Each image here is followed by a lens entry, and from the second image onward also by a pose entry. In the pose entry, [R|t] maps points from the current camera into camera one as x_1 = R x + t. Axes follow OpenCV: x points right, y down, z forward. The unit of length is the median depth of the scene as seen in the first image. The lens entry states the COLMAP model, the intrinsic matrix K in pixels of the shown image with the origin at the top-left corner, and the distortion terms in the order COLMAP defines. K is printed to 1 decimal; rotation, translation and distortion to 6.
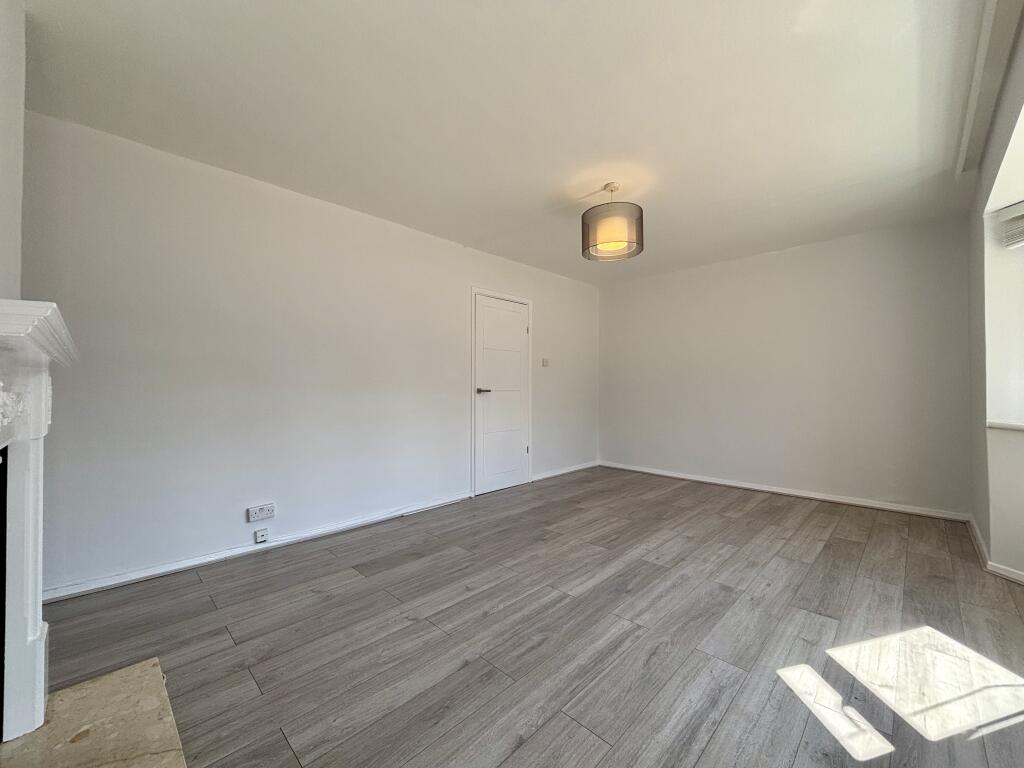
lens RADIAL K [[414.8, 0, 509.3], [0, 414.8, 381.4], [0, 0, 1]] dist [0.006597, 0.000255]
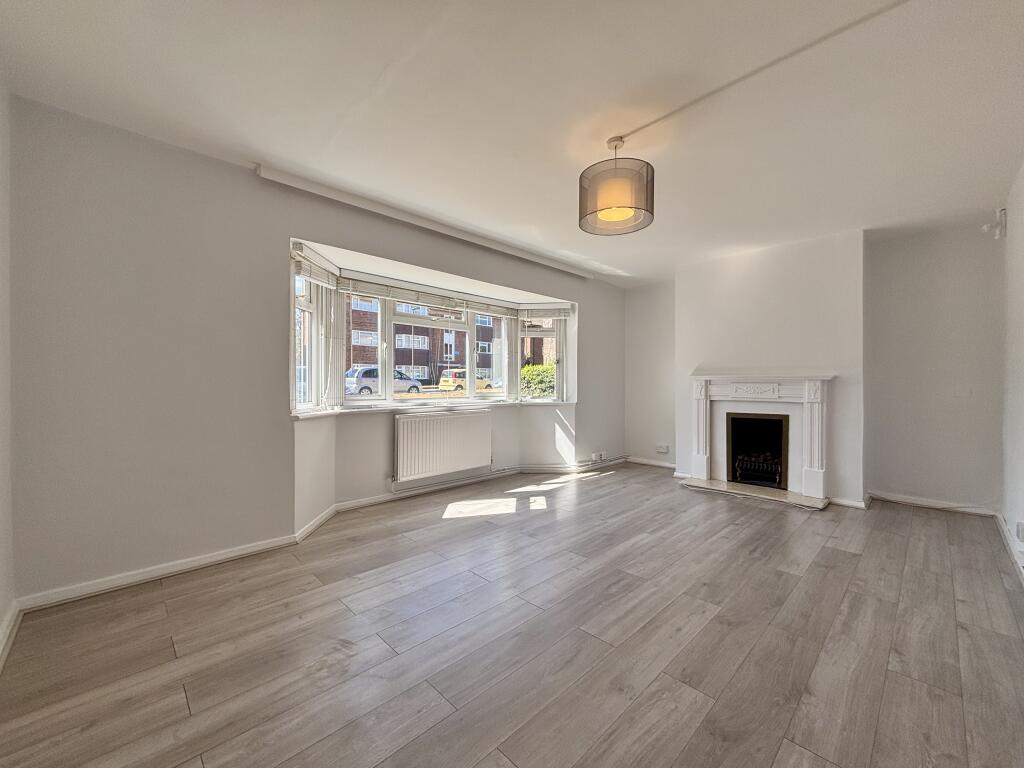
lens RADIAL K [[414.8, 0, 509.3], [0, 414.8, 381.4], [0, 0, 1]] dist [0.006597, 0.000255]
pose [[-0.999811, -0.001990, 0.019335, 0.496180], [-0.002326, 0.999847, -0.017333, 0.018236], [-0.019297, -0.017375, -0.999663, 2.046667]]
